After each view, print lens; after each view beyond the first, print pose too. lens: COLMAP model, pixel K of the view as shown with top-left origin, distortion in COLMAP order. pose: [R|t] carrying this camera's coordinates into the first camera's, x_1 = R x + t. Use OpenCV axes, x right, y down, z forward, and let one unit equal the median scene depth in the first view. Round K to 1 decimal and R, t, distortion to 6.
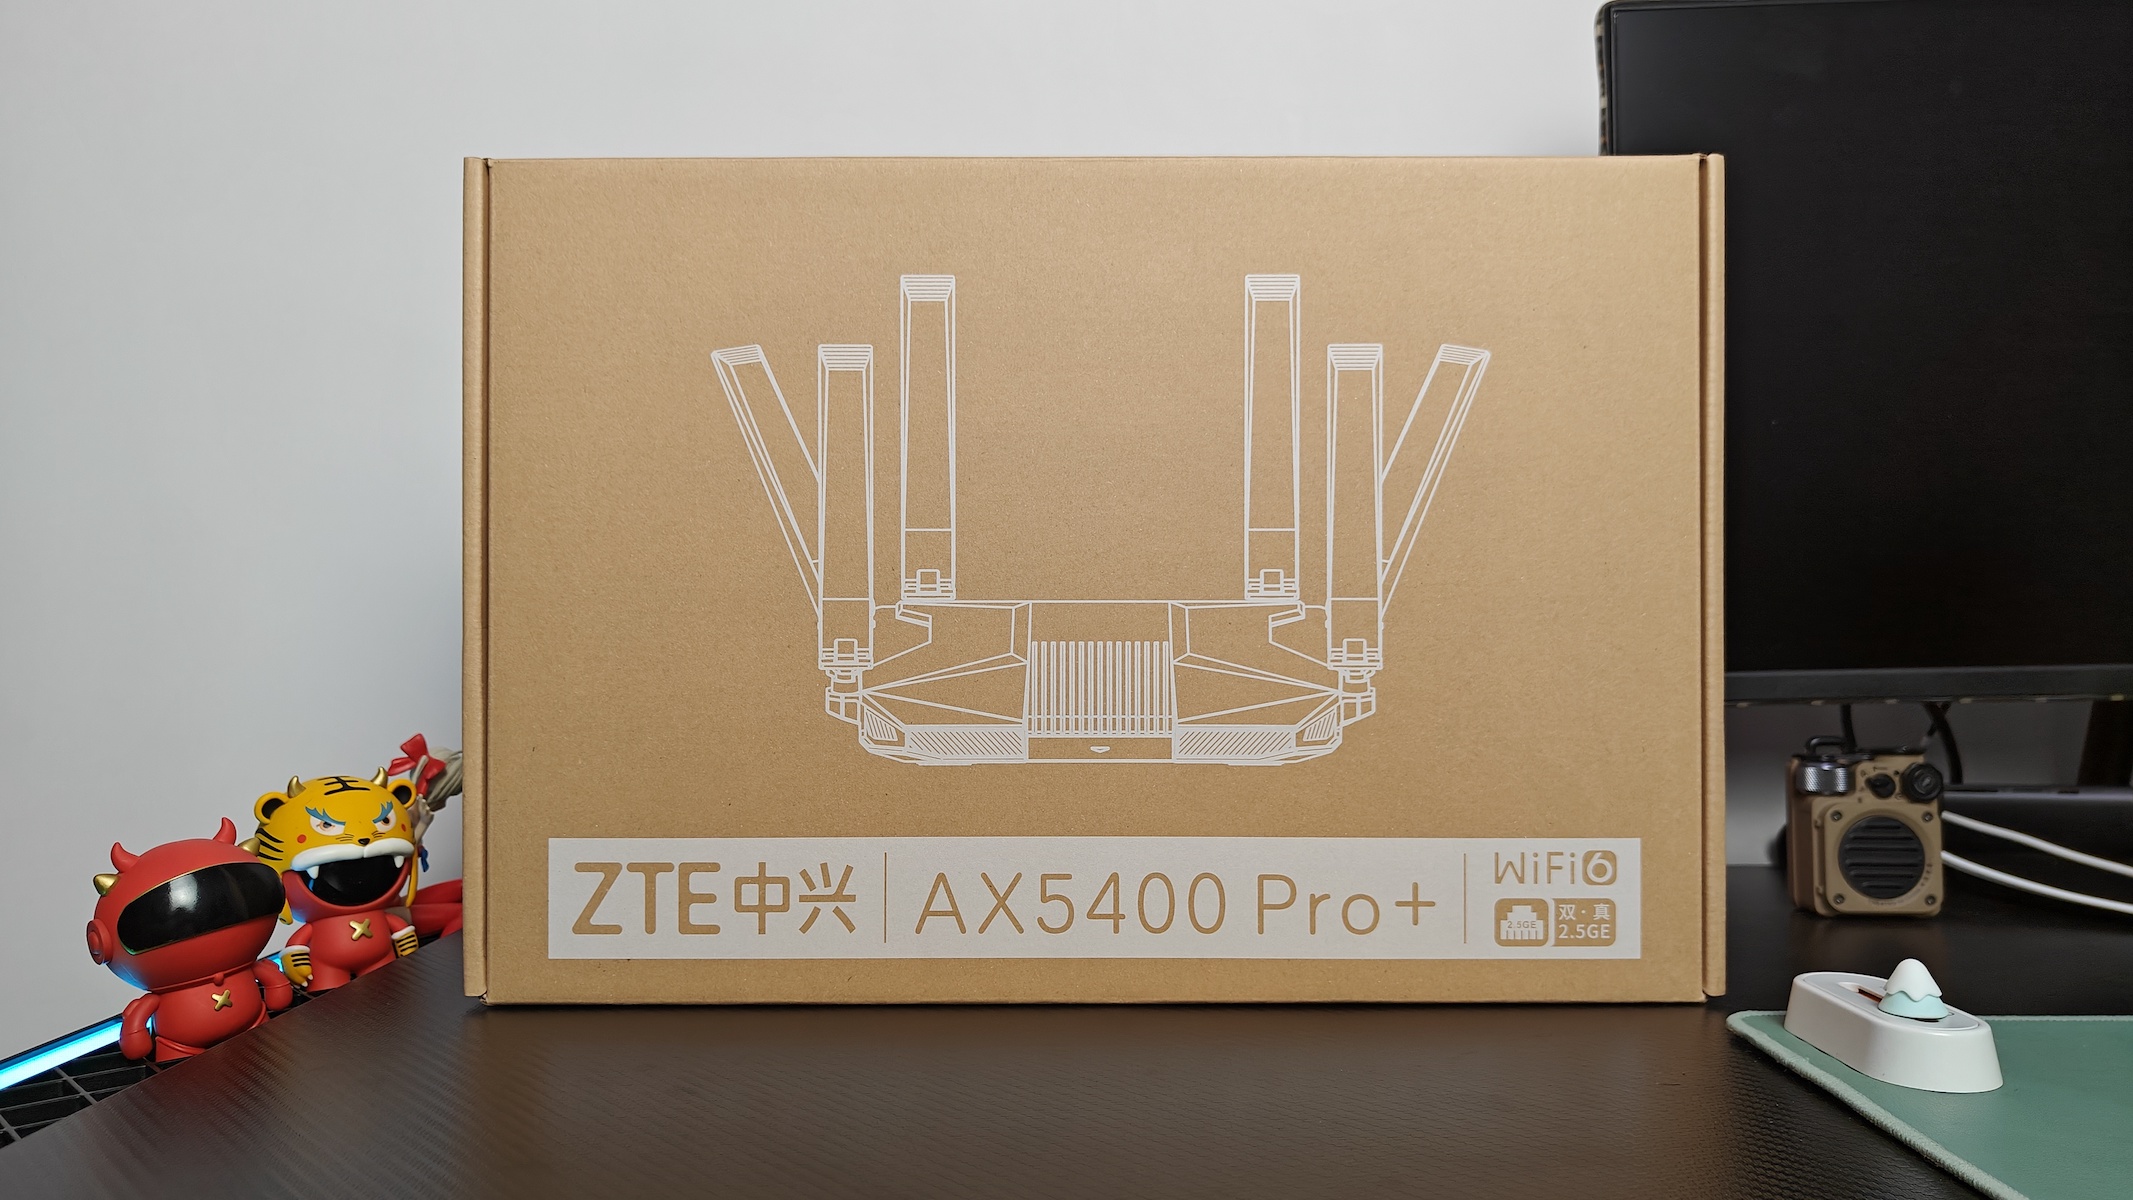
lens RADIAL K [[1526.4, 0, 1083.7], [0, 1526.4, 572.9], [0, 0, 1]] dist [-0.003799, -0.002892]
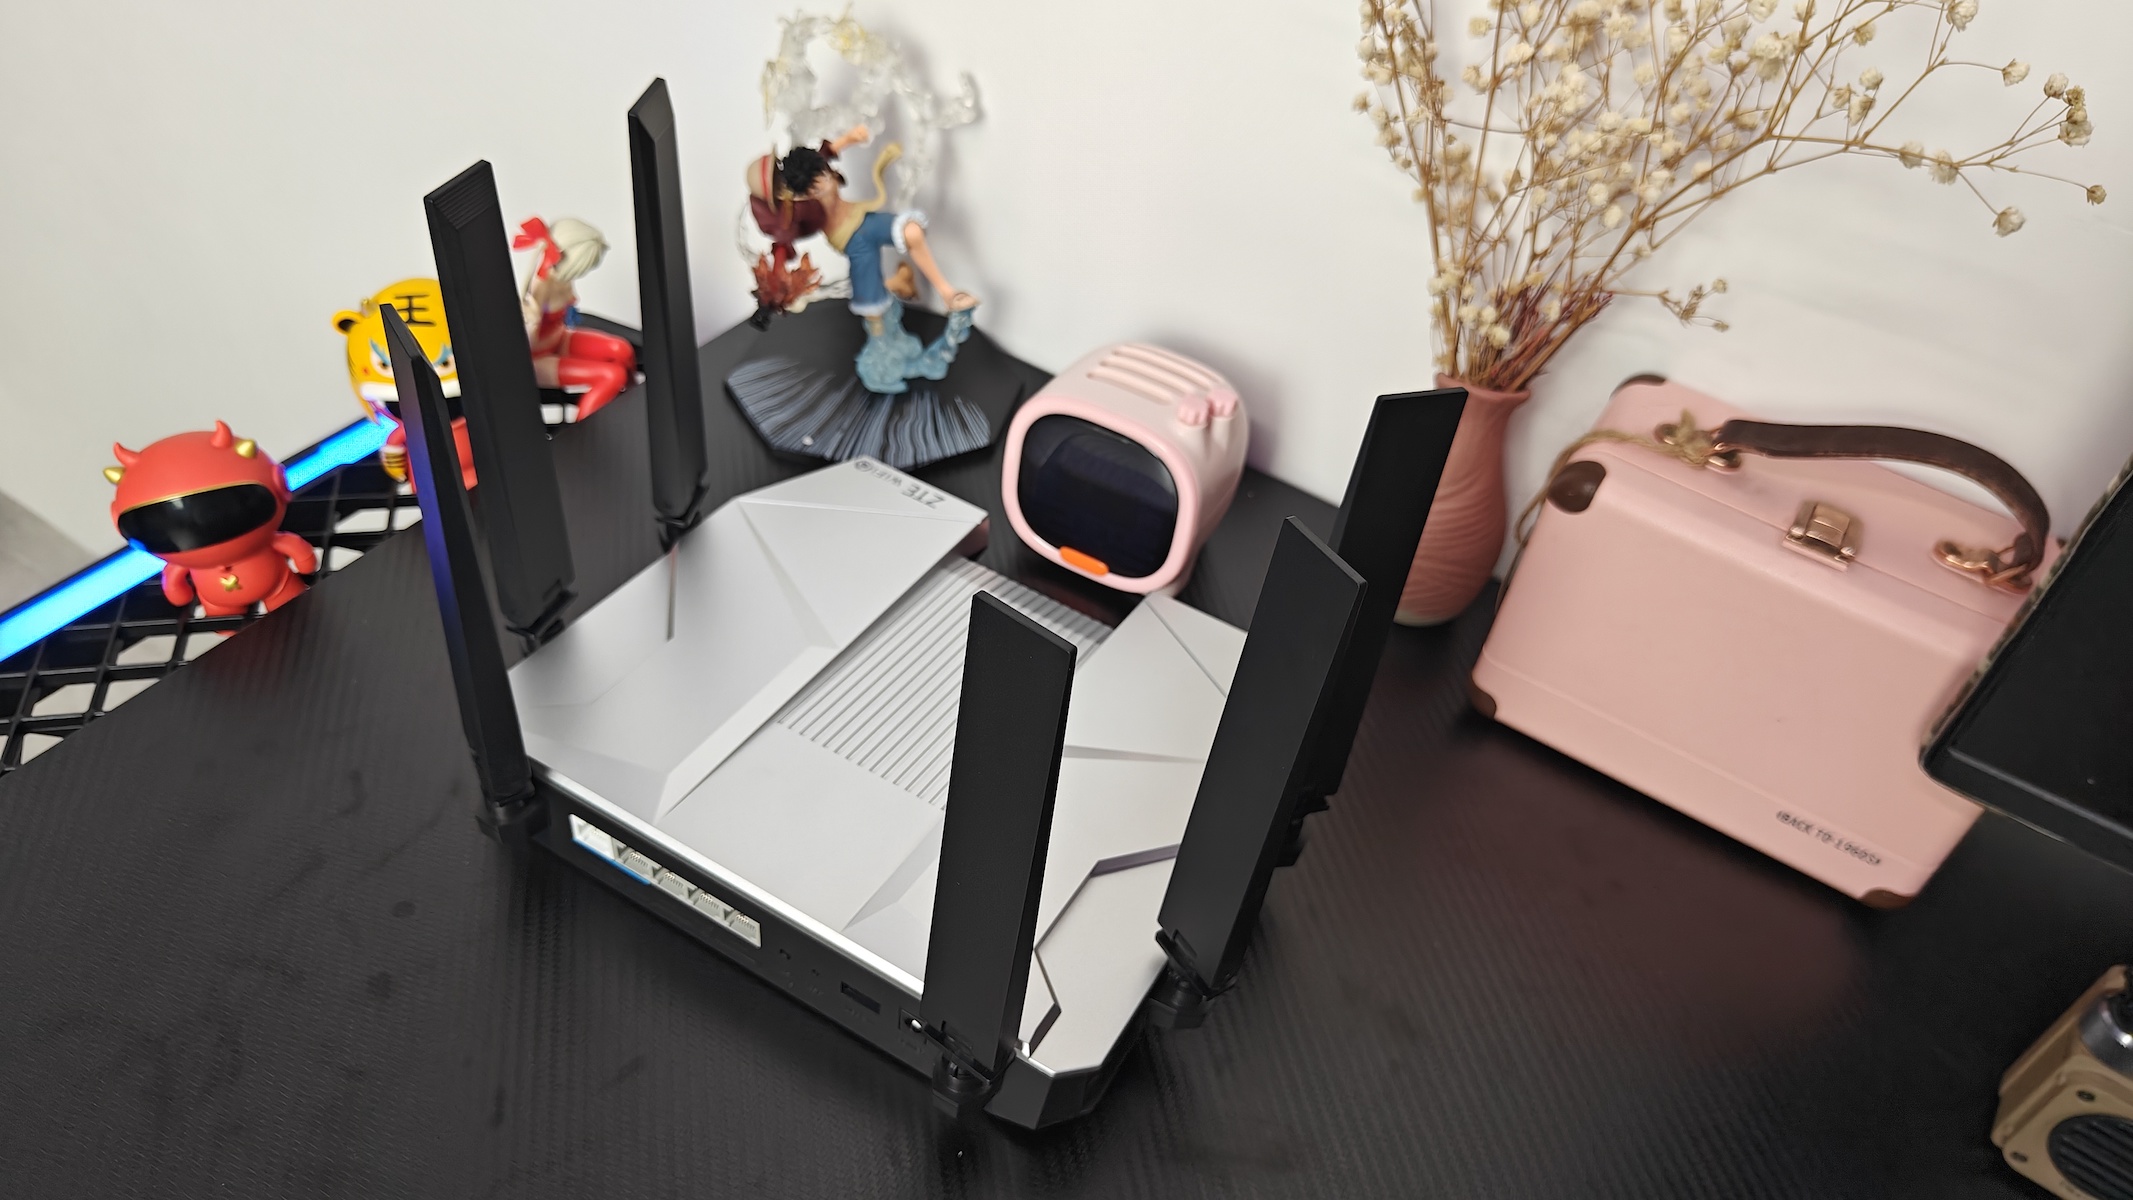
lens RADIAL K [[1526.4, 0, 1070.5], [0, 1526.4, 602.7], [0, 0, 1]] dist [-0.003799, -0.002892]
pose [[0.845258, 0.430001, -0.317236, 0.236800], [-0.098016, 0.708368, 0.699005, -0.417142], [0.525292, -0.559745, 0.640901, 0.461052]]
